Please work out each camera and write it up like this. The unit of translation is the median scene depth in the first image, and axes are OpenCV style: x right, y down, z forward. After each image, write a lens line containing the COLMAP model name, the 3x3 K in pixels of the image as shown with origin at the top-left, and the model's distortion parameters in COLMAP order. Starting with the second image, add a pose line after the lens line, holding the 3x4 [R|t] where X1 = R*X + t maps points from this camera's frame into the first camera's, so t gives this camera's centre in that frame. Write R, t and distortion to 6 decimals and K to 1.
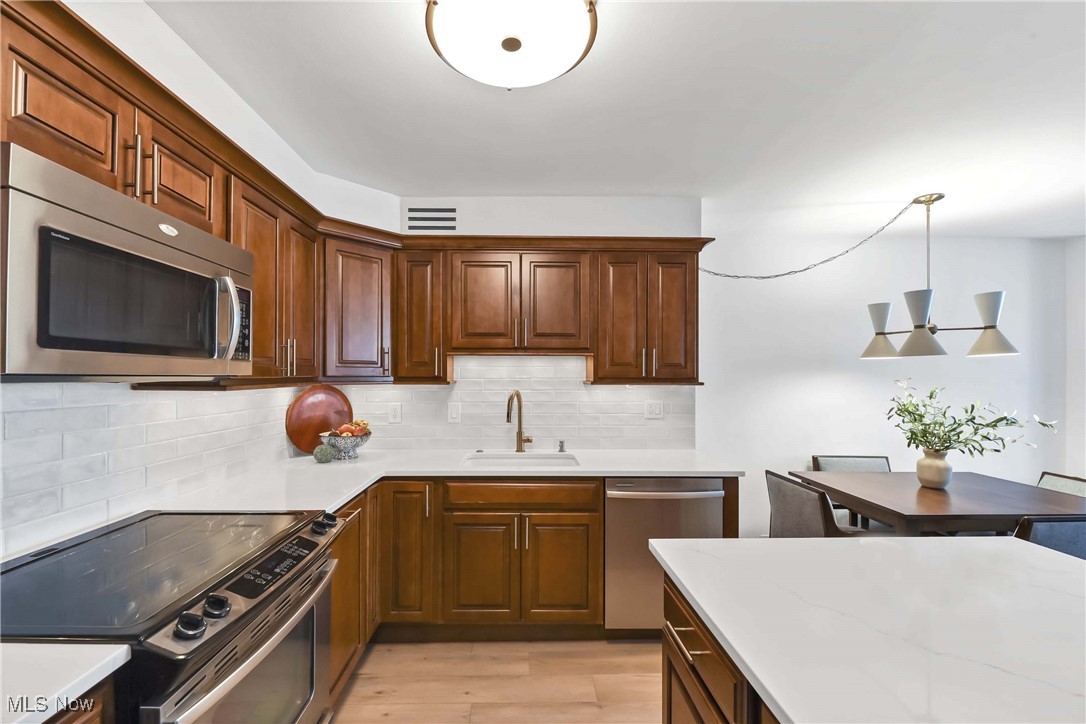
lens RADIAL K [[480.0, 0, 542.7], [0, 480.0, 370.6], [0, 0, 1]] dist [0.001796, -0.000287]
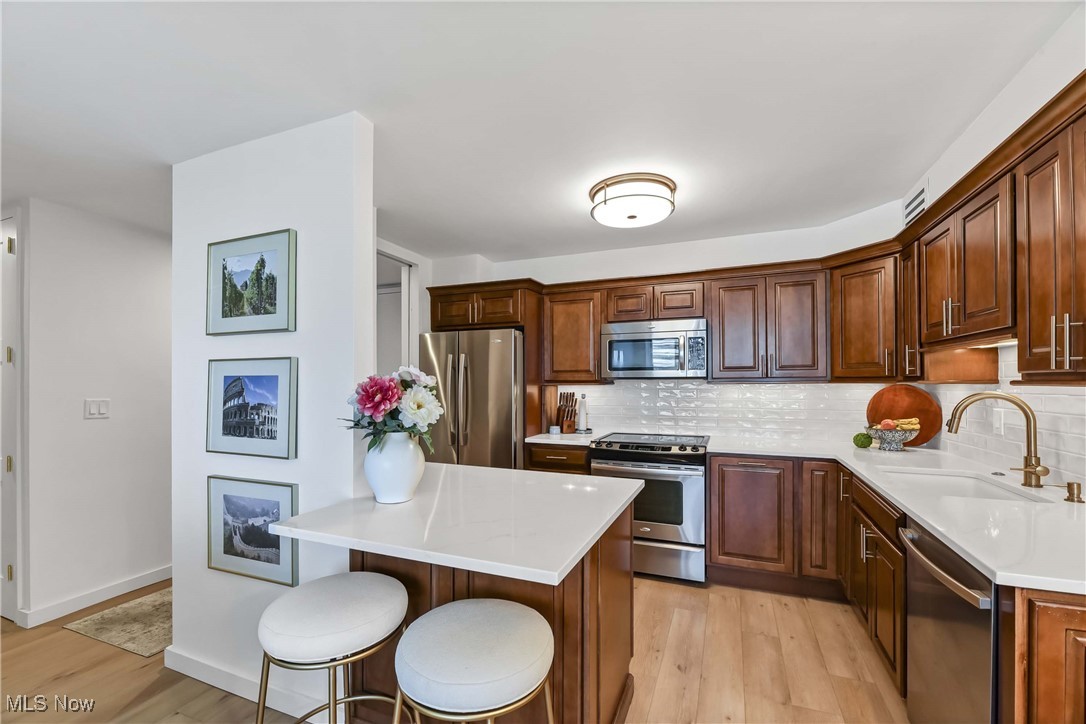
lens RADIAL K [[447.8, 0, 527.2], [0, 447.8, 380.6], [0, 0, 1]] dist [-0.001429, -0.000205]
pose [[-0.436618, -0.003701, -0.899639, 0.861725], [0.009329, 0.999919, -0.008641, 0.021241], [0.899599, -0.012166, -0.436548, 0.675954]]
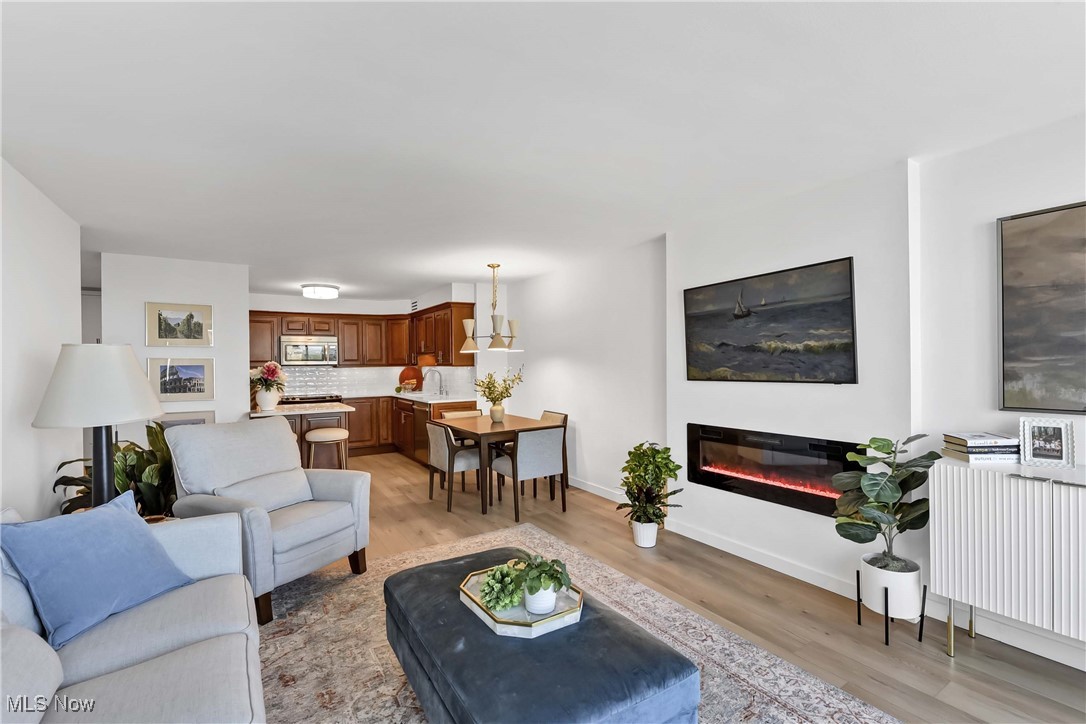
lens RADIAL K [[480.5, 0, 552.8], [0, 480.5, 367.1], [0, 0, 1]] dist [0.017454, -0.000138]
pose [[0.521312, -0.002752, -0.853362, 2.489491], [0.021082, 0.999731, 0.009655, 0.020441], [0.853106, -0.023023, 0.521230, 0.217350]]
